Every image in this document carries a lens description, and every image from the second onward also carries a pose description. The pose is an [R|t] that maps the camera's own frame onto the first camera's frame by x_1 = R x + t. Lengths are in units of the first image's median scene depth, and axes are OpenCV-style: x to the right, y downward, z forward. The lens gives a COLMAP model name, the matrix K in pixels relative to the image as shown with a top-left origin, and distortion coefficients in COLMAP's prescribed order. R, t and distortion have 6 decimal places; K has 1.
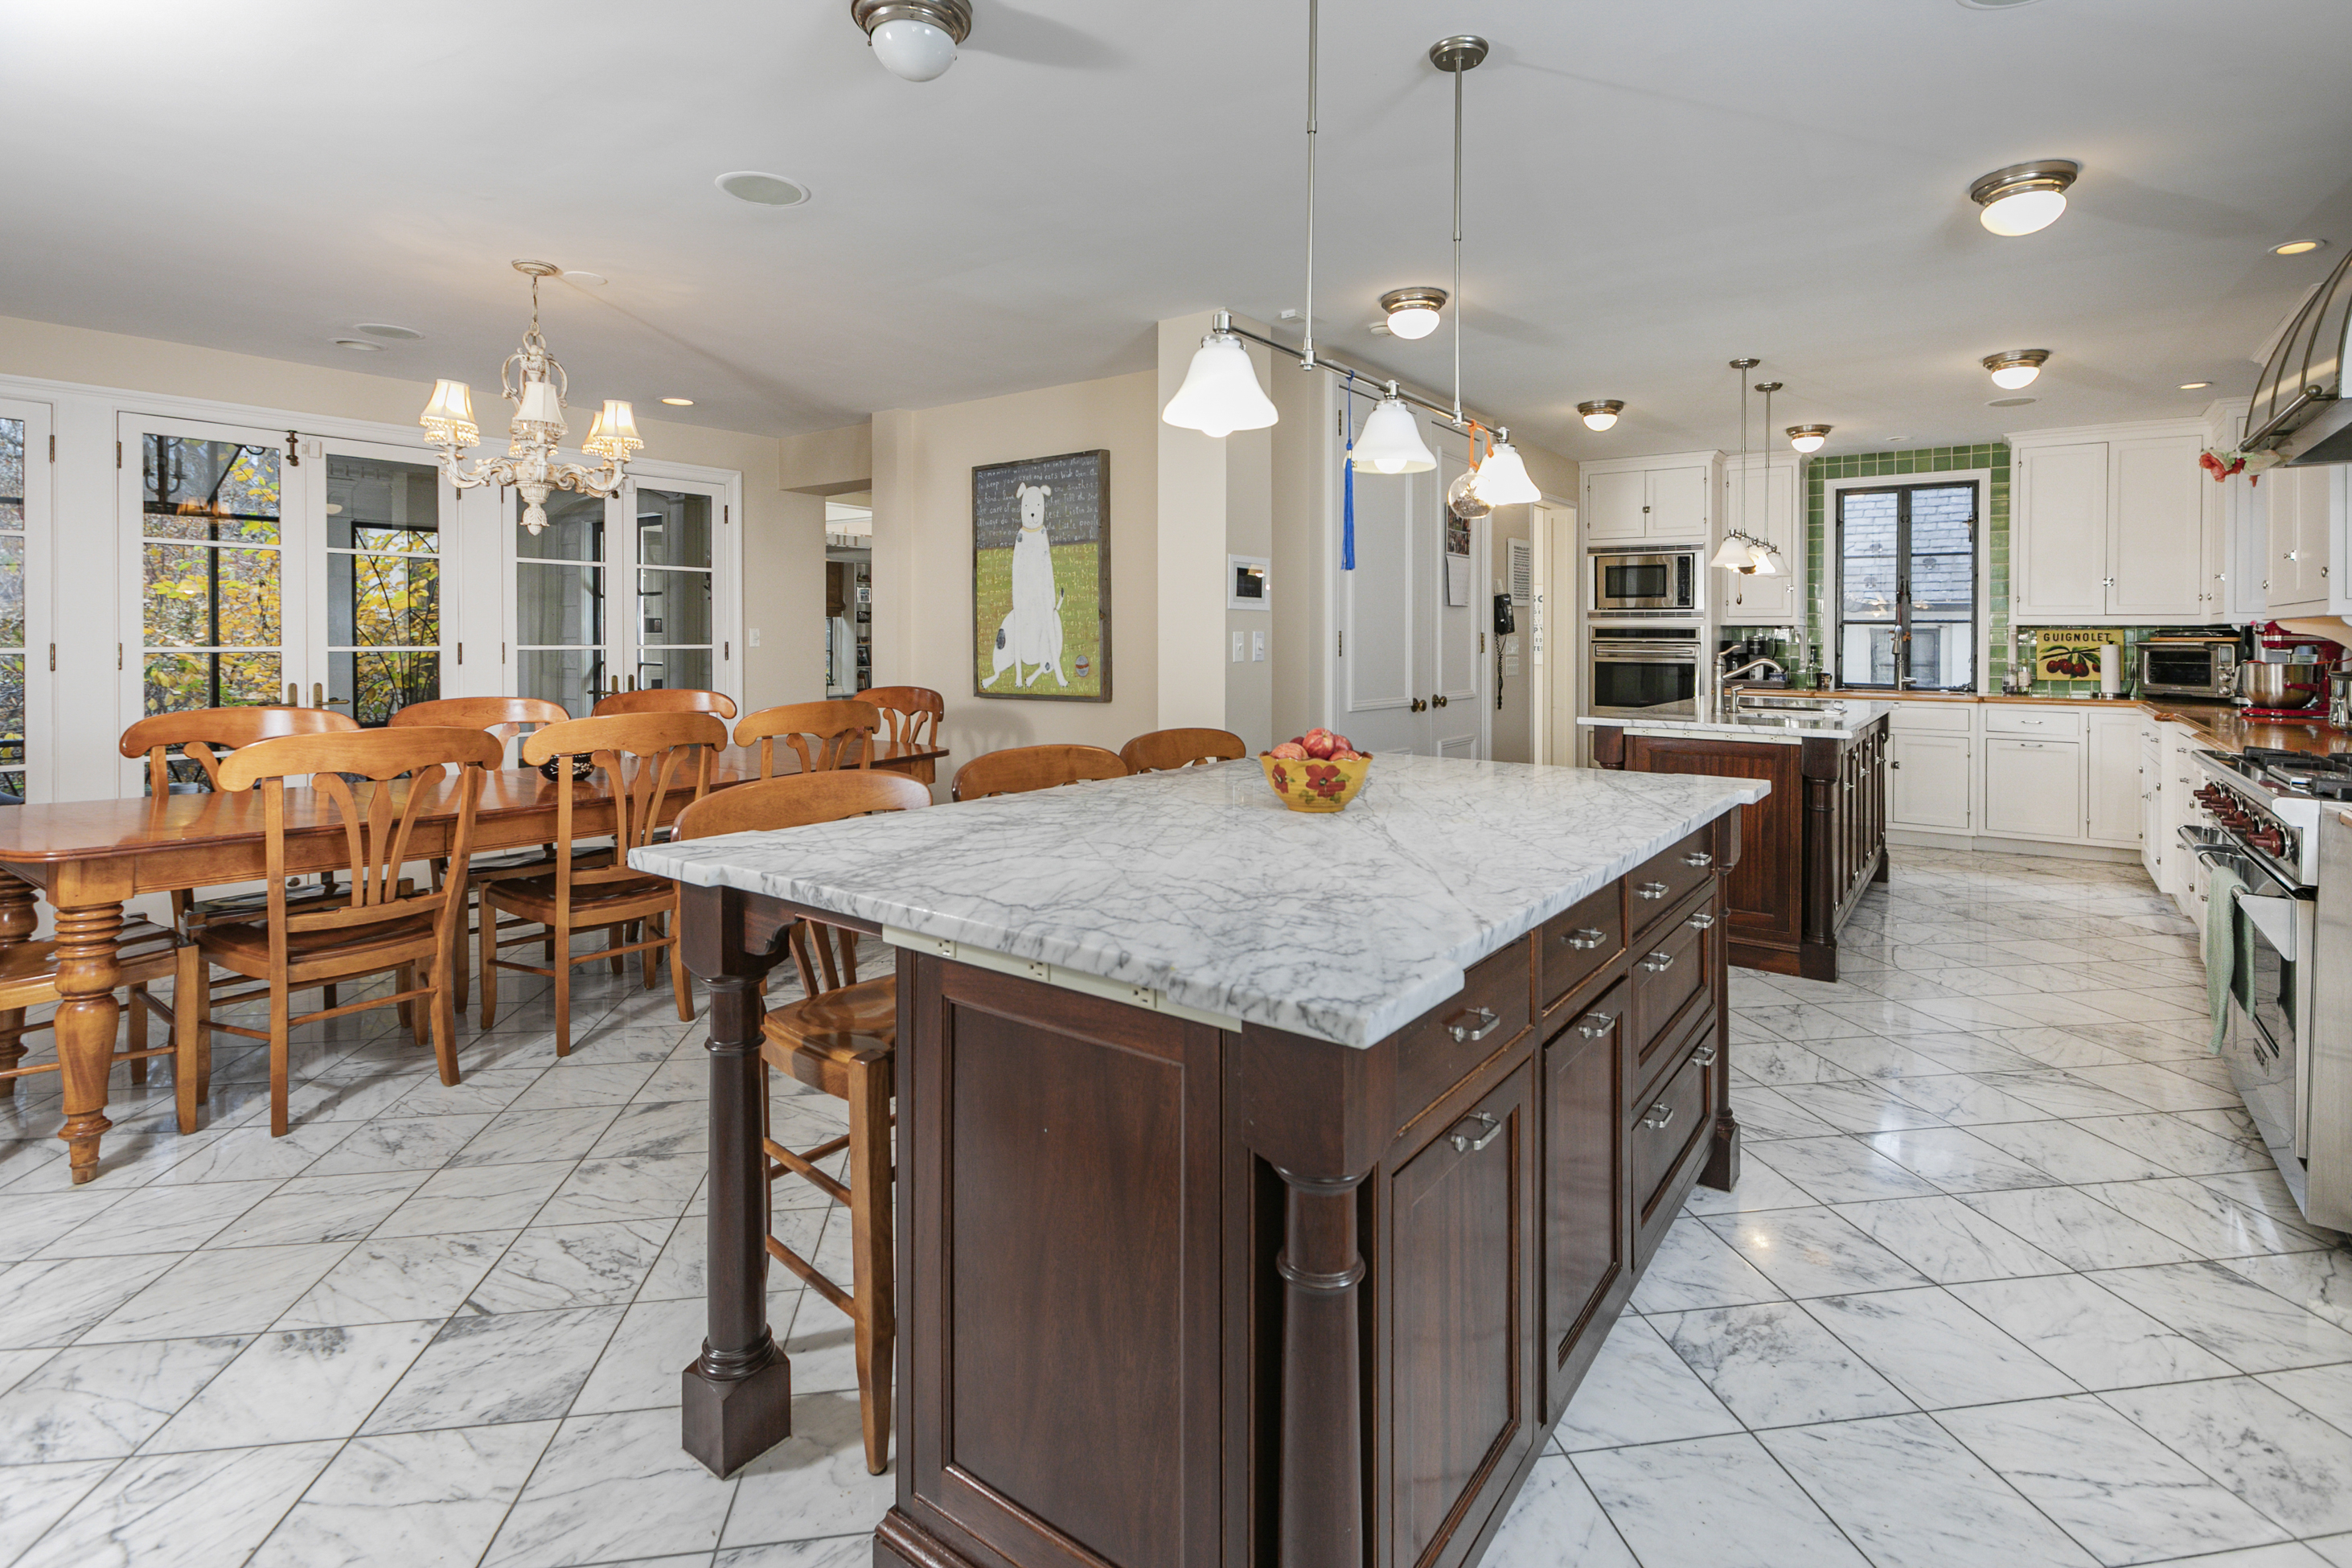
lens RADIAL K [[1206.3, 0, 1268.3], [0, 1206.3, 647.2], [0, 0, 1]] dist [0.000528, 0.000728]
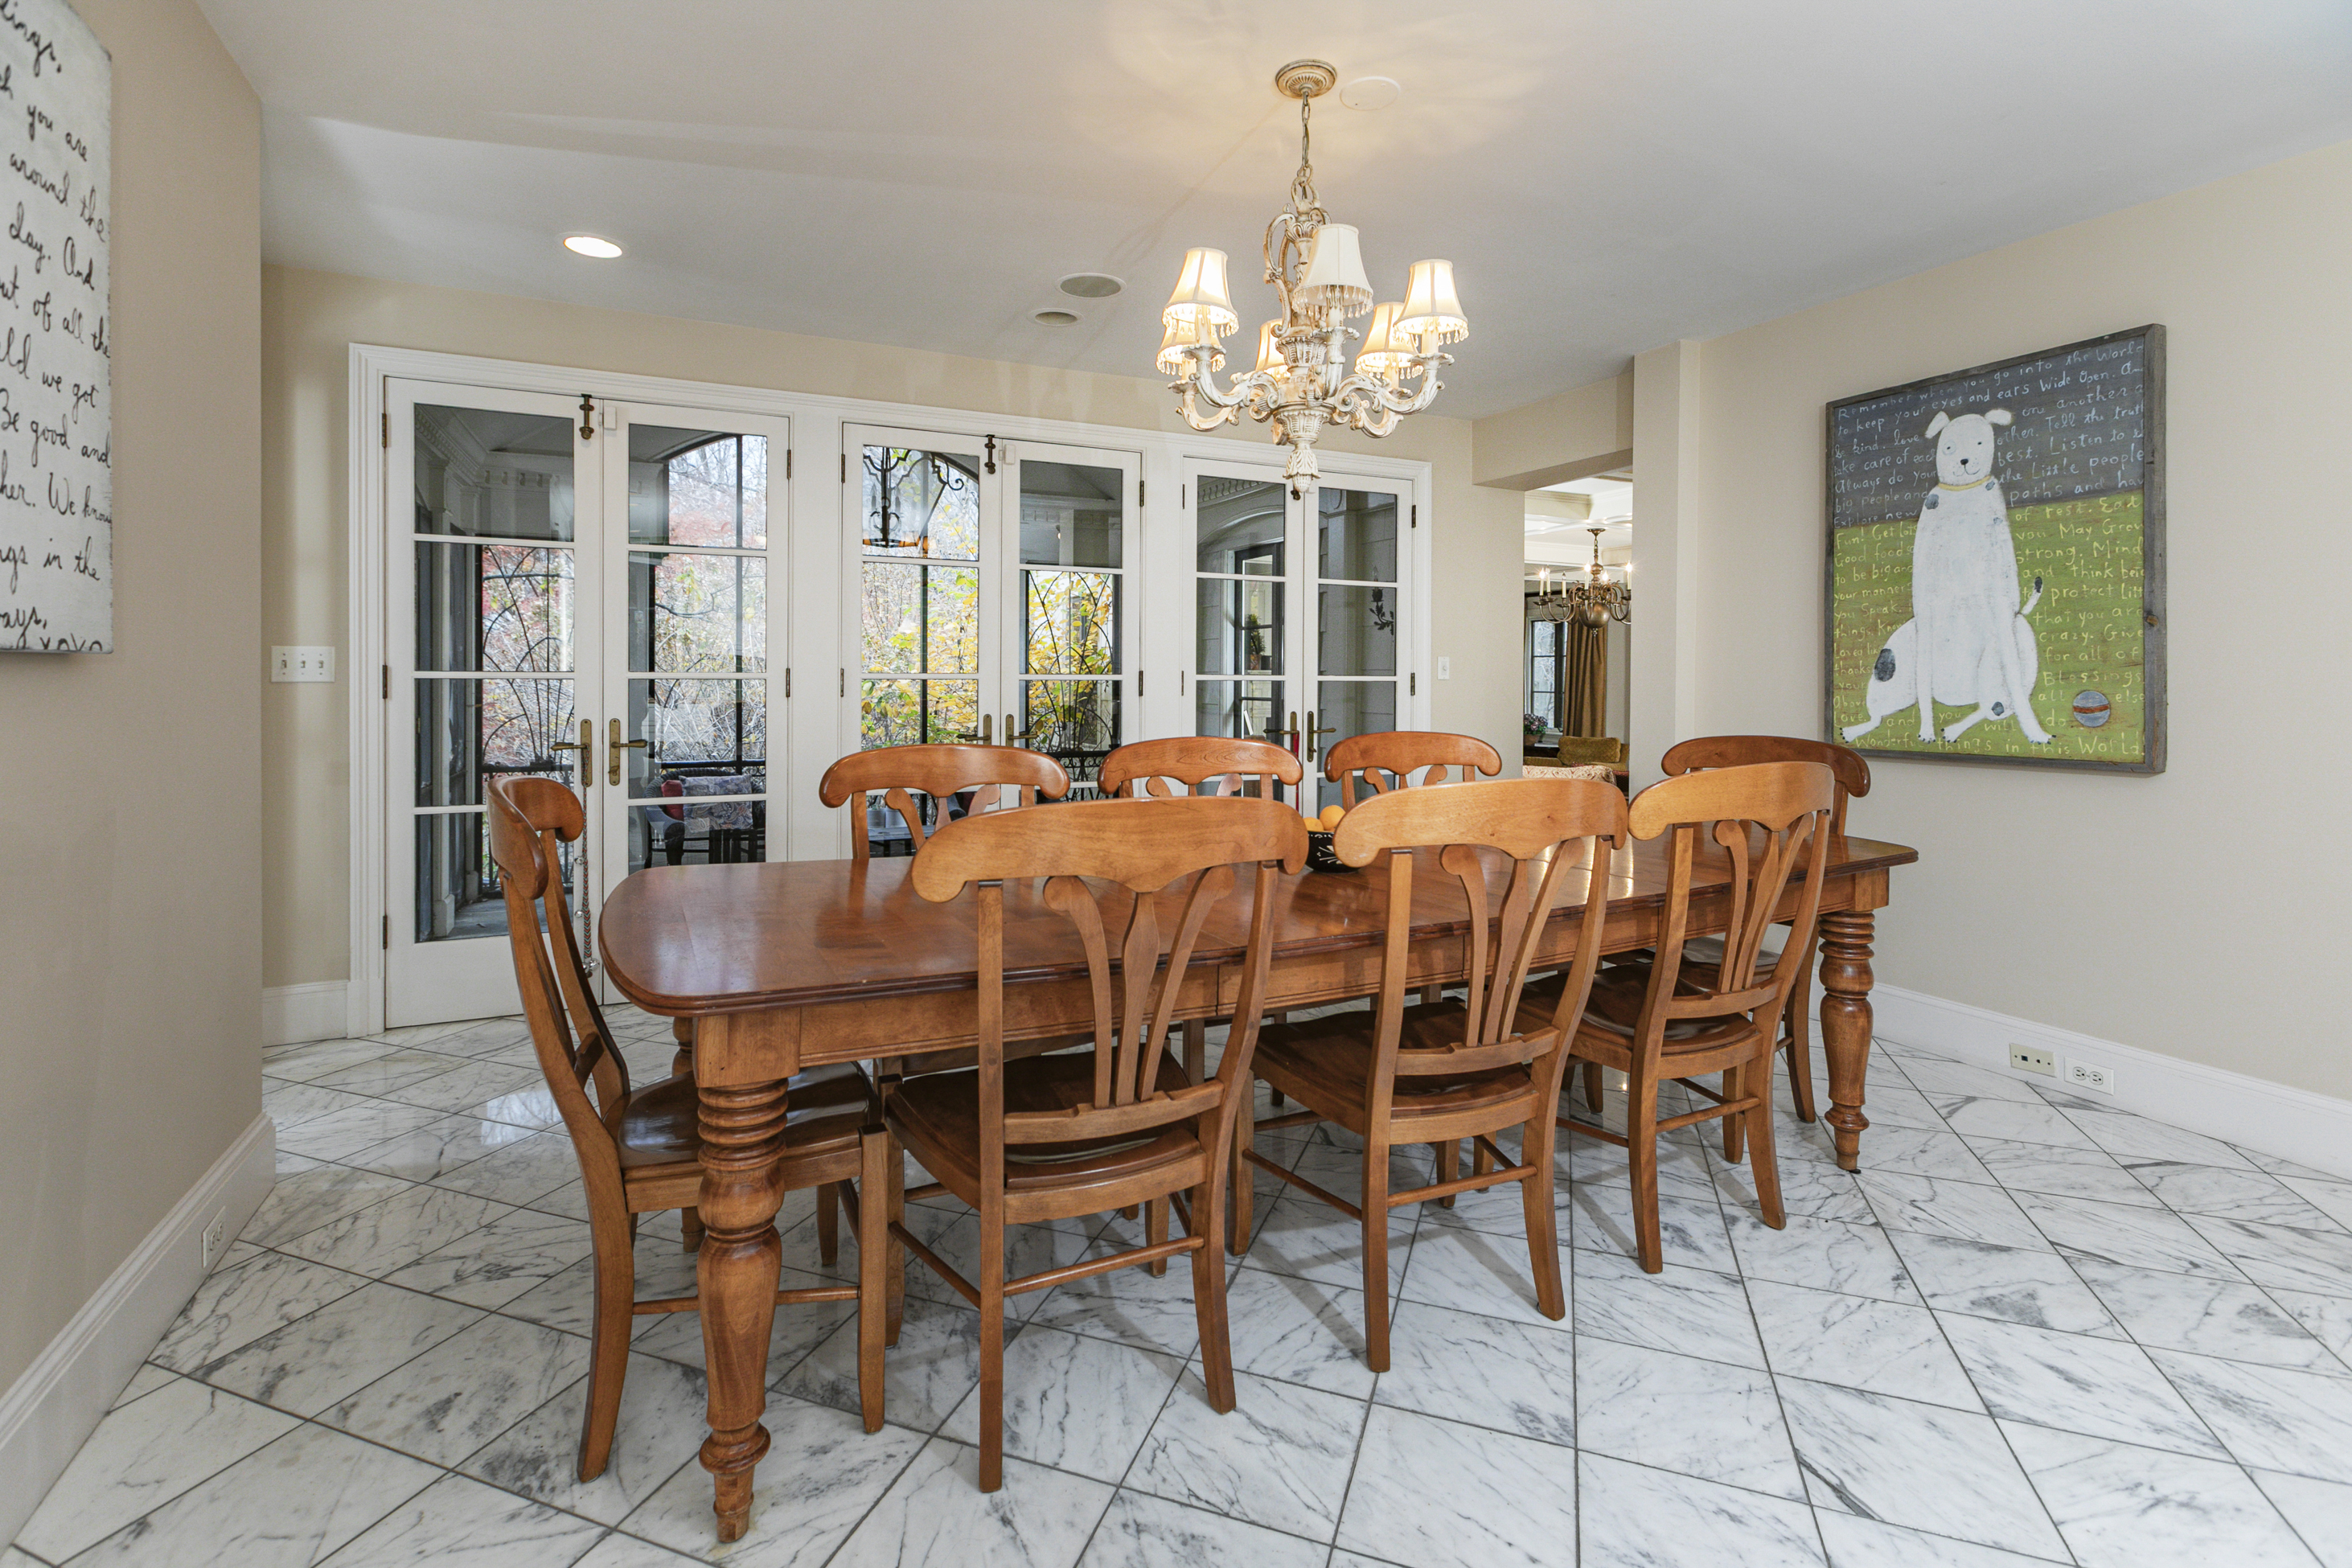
lens RADIAL K [[1206.3, 0, 1268.3], [0, 1206.3, 647.2], [0, 0, 1]] dist [0.000528, 0.000728]
pose [[0.903901, -0.011429, -0.427589, -0.138008], [-0.001297, 0.999565, -0.029460, 0.001825], [0.427739, 0.027183, 0.903493, 0.160716]]
